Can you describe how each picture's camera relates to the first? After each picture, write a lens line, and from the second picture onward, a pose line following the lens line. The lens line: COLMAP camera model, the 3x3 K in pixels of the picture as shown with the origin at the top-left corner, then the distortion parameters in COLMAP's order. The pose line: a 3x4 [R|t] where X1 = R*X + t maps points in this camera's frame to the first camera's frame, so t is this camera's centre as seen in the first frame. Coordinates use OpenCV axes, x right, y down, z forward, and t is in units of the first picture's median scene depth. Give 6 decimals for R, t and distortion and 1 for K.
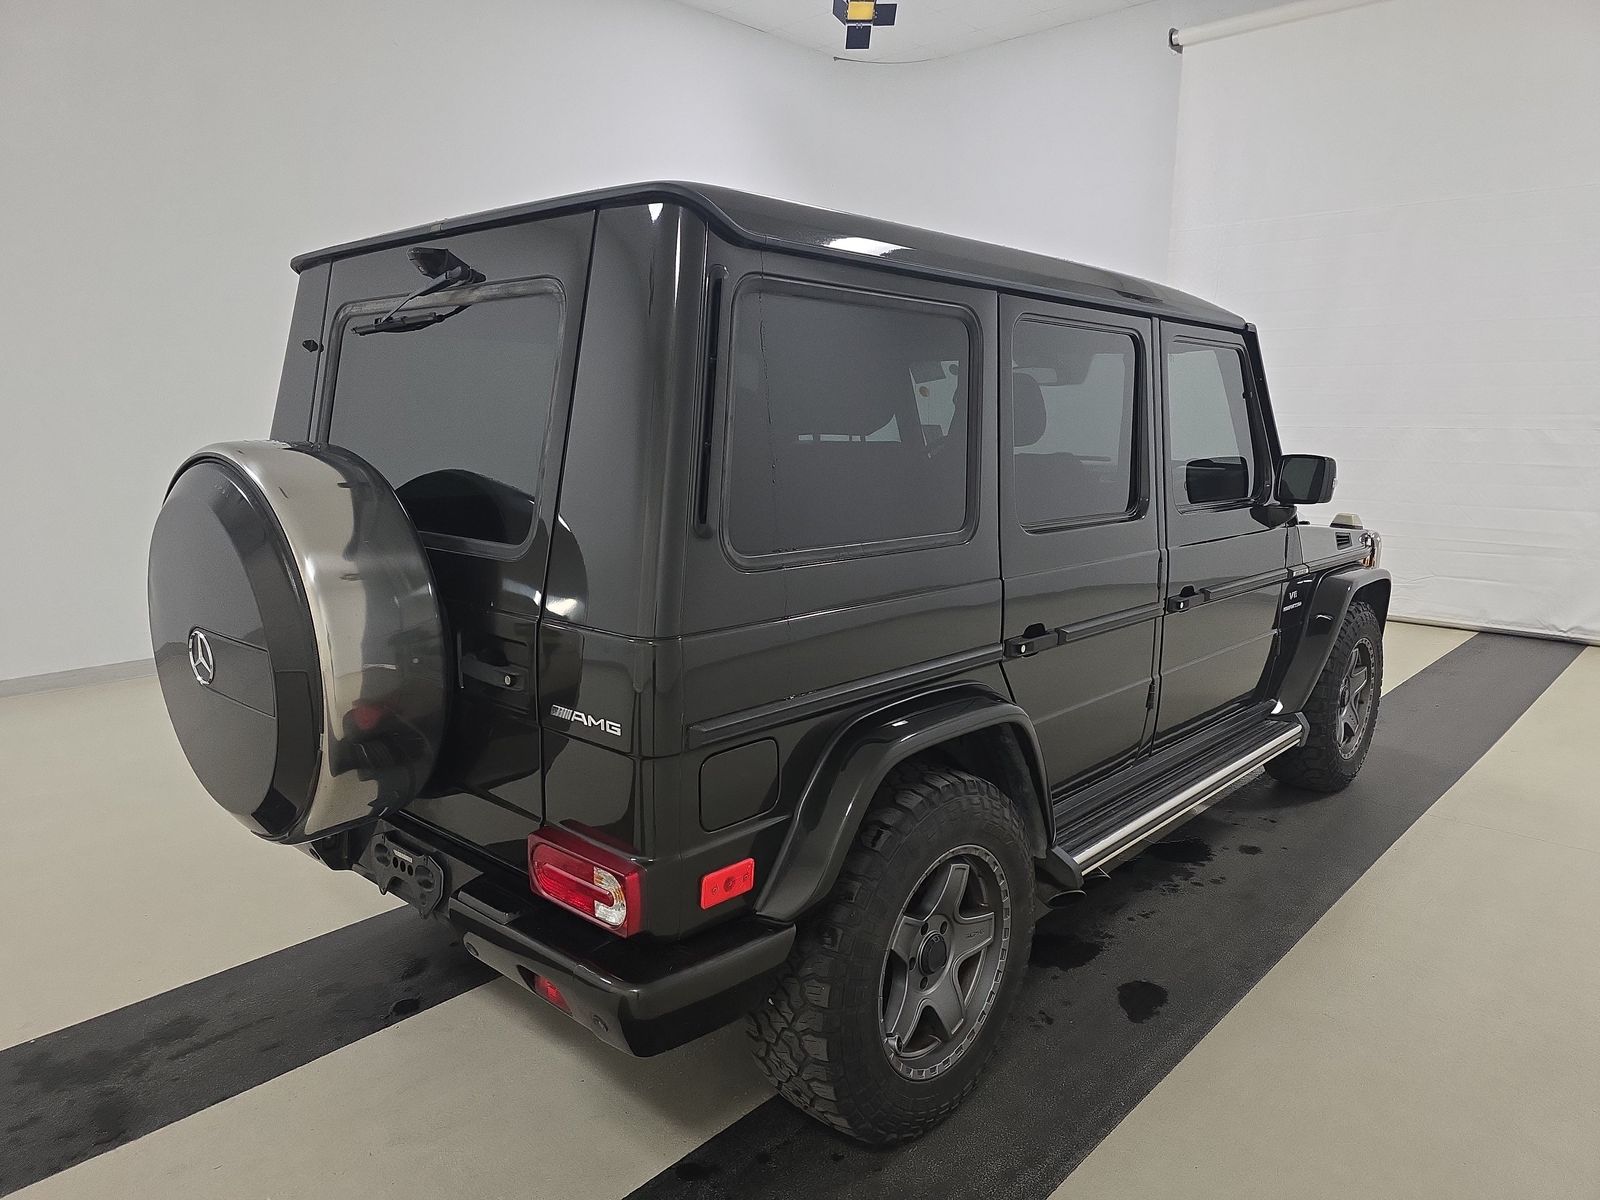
lens RADIAL K [[1085.0, 0, 799.4], [0, 1085.0, 601.3], [0, 0, 1]] dist [0.038746, -0.040823]
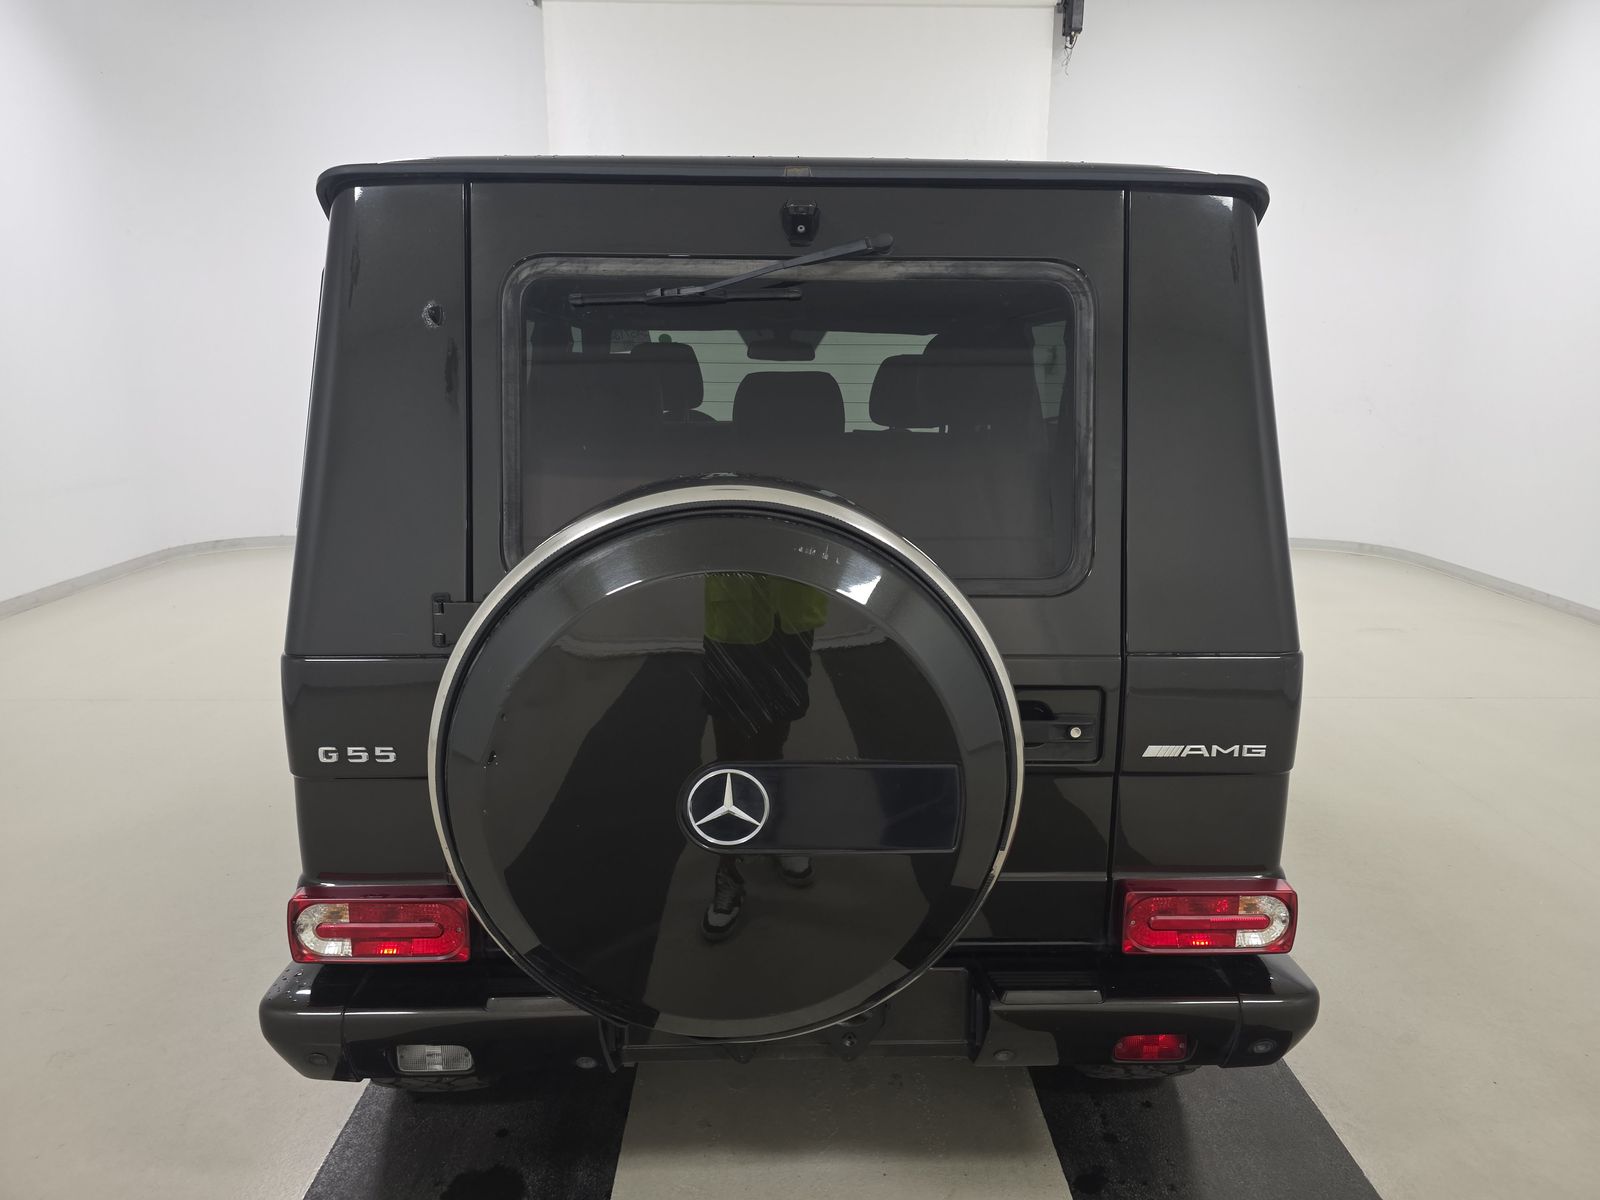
lens RADIAL K [[1085.0, 0, 791.2], [0, 1085.0, 611.5], [0, 0, 1]] dist [0.038746, -0.040823]
pose [[0.721201, -0.159240, 0.674175, -1.006899], [0.123269, 0.987189, 0.101306, -0.141132], [-0.681670, 0.010043, 0.731591, 0.520012]]
